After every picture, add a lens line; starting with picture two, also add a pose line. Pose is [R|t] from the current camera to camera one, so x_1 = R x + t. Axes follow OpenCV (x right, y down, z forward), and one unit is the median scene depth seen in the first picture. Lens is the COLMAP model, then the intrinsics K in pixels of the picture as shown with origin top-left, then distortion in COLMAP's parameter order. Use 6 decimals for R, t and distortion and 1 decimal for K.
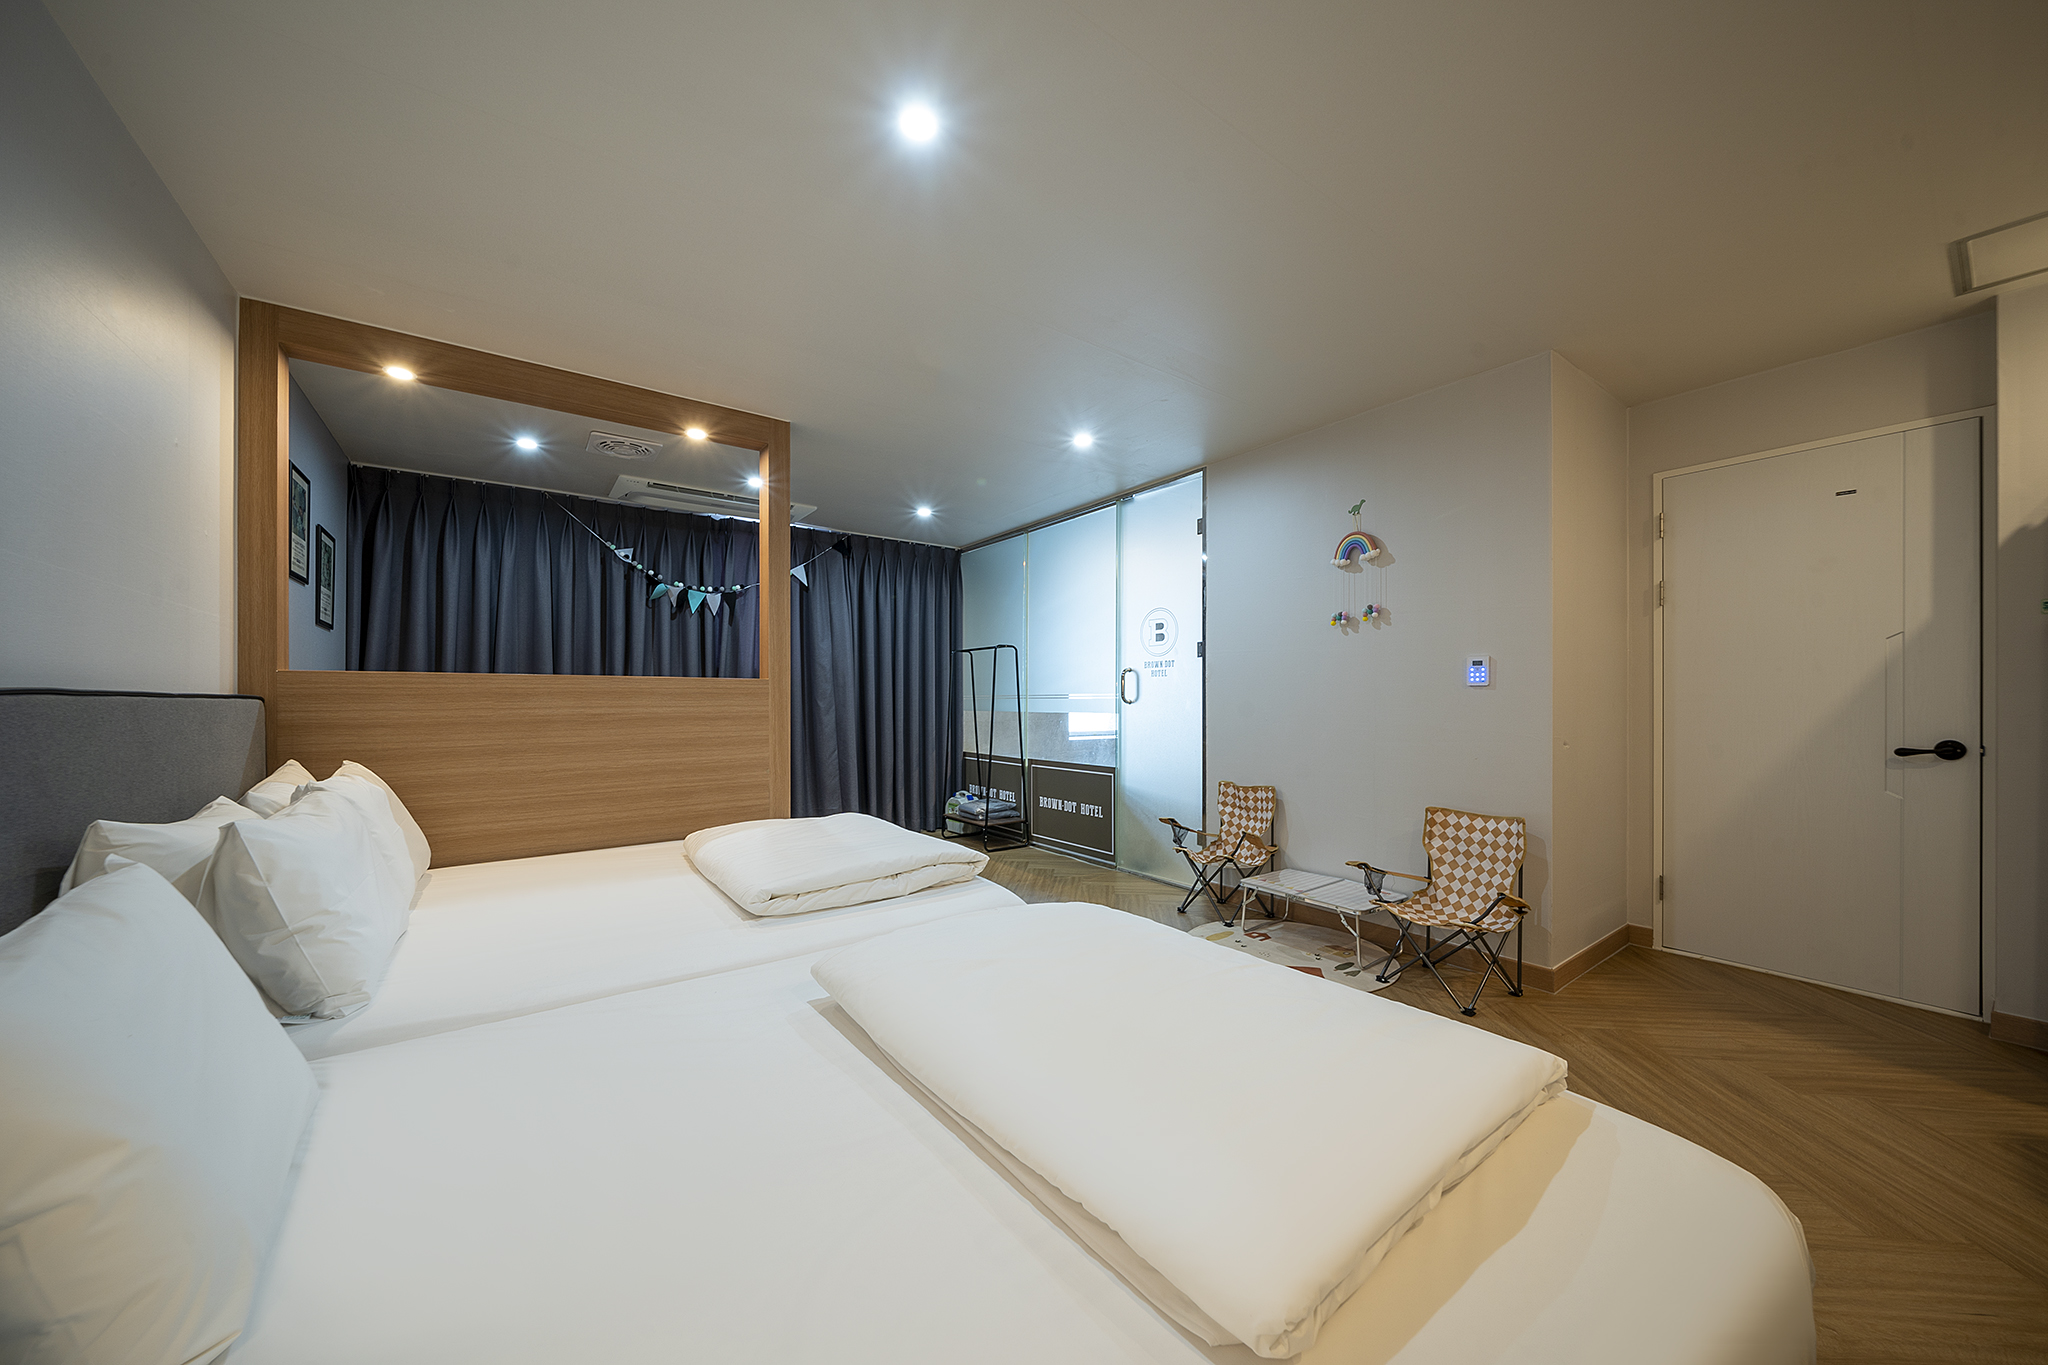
lens RADIAL K [[714.3, 0, 1024.0], [0, 714.3, 682.5], [0, 0, 1]] dist [-0.000573, 0.000028]
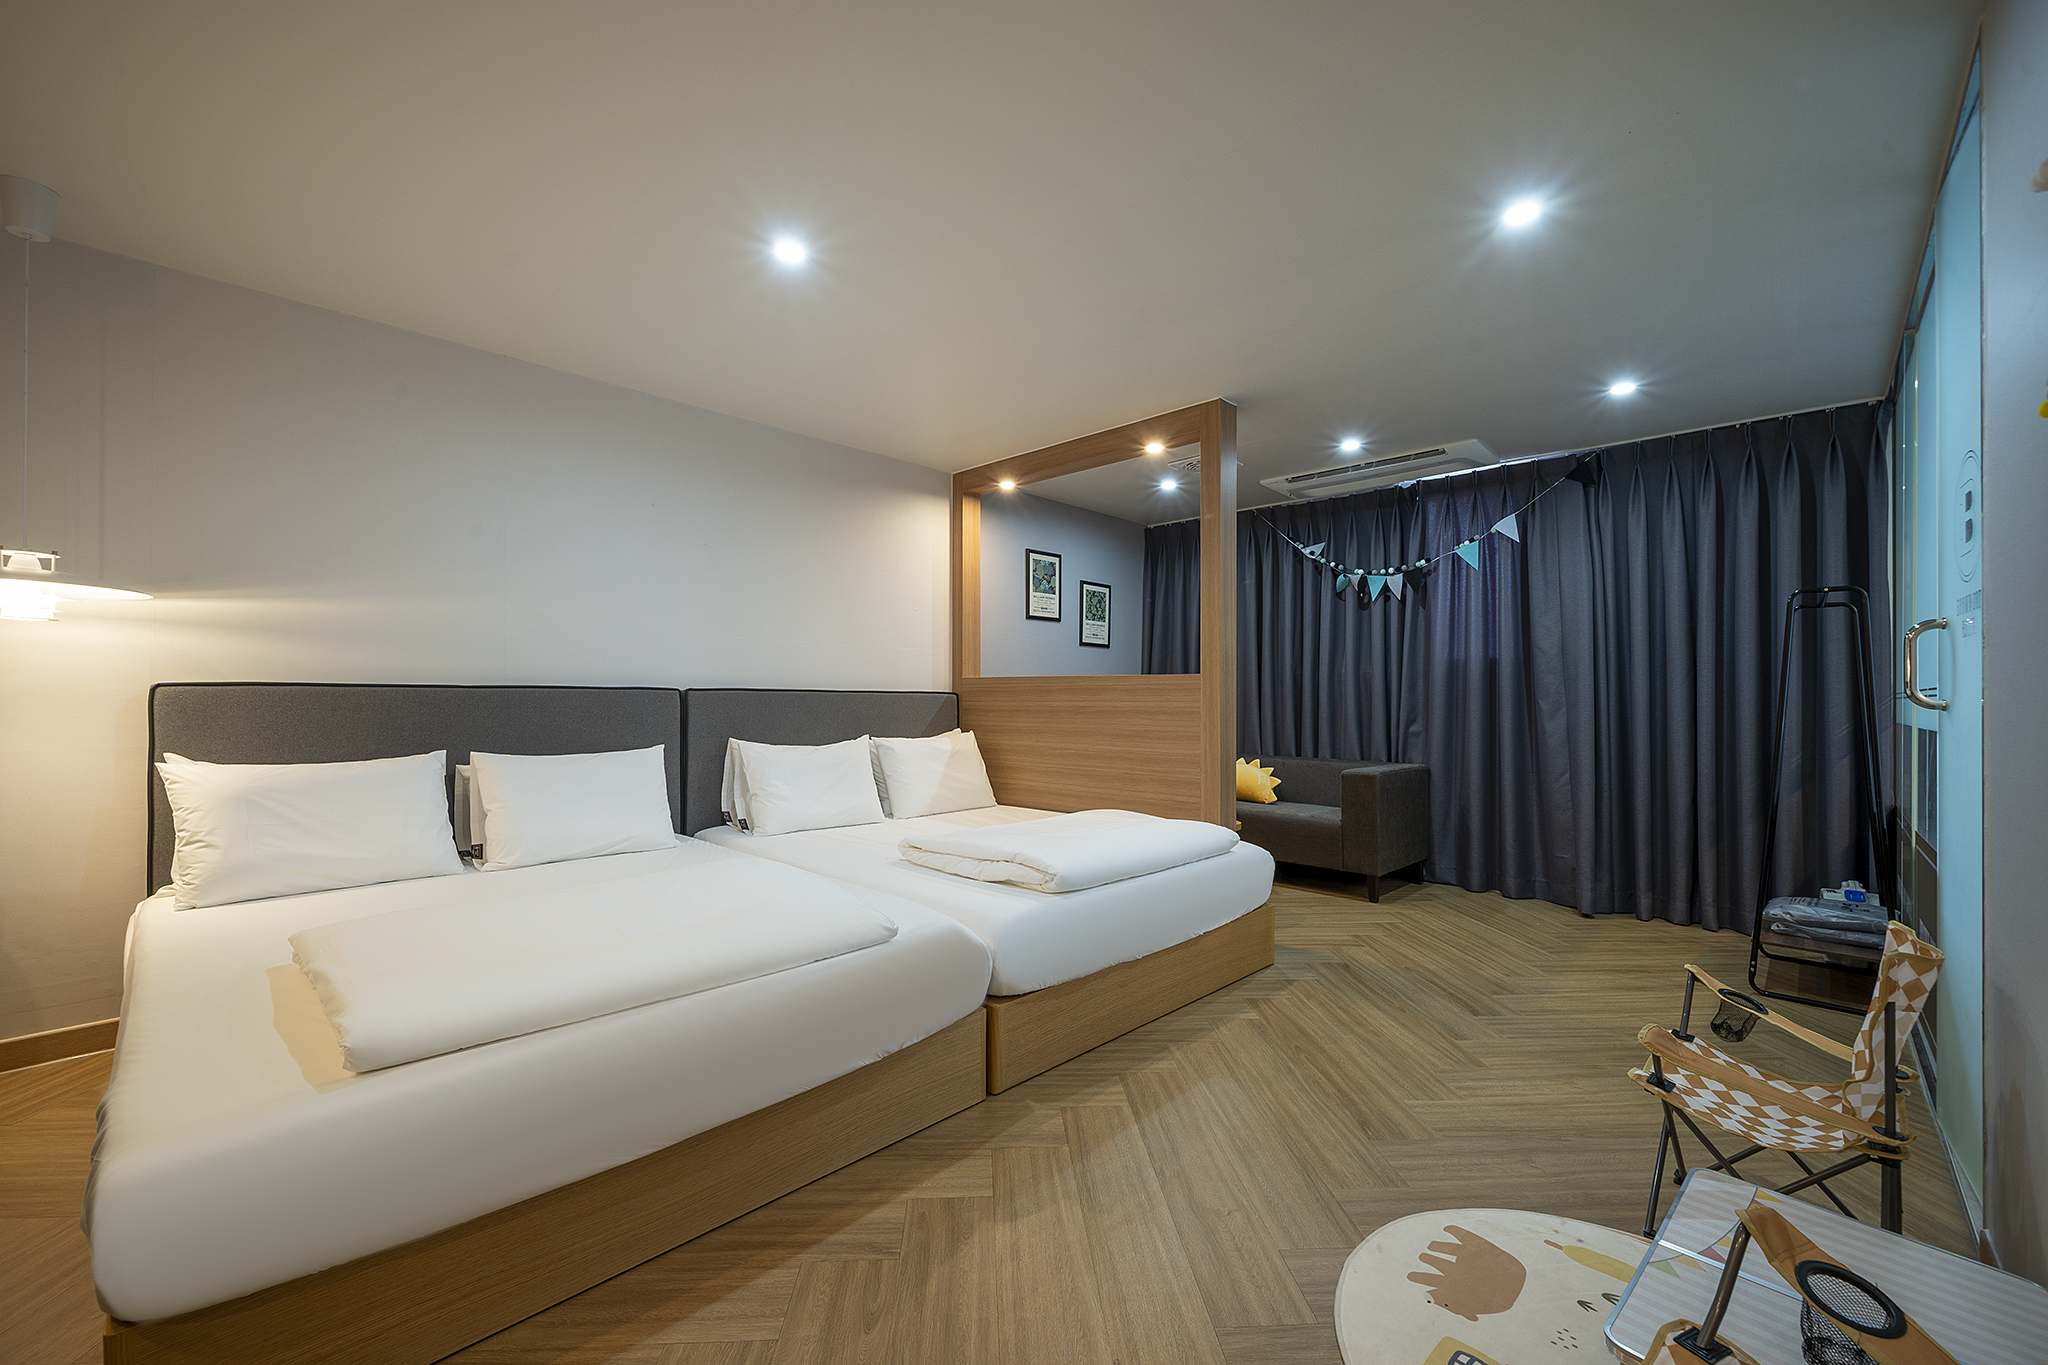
lens RADIAL K [[803.5, 0, 1024.0], [0, 803.5, 682.5], [0, 0, 1]] dist [0.000279, 0.000031]
pose [[0.178920, -0.011745, -0.983794, 0.564095], [0.016756, 0.999820, -0.008889, 0.009848], [0.983721, -0.014894, 0.179084, 0.476823]]
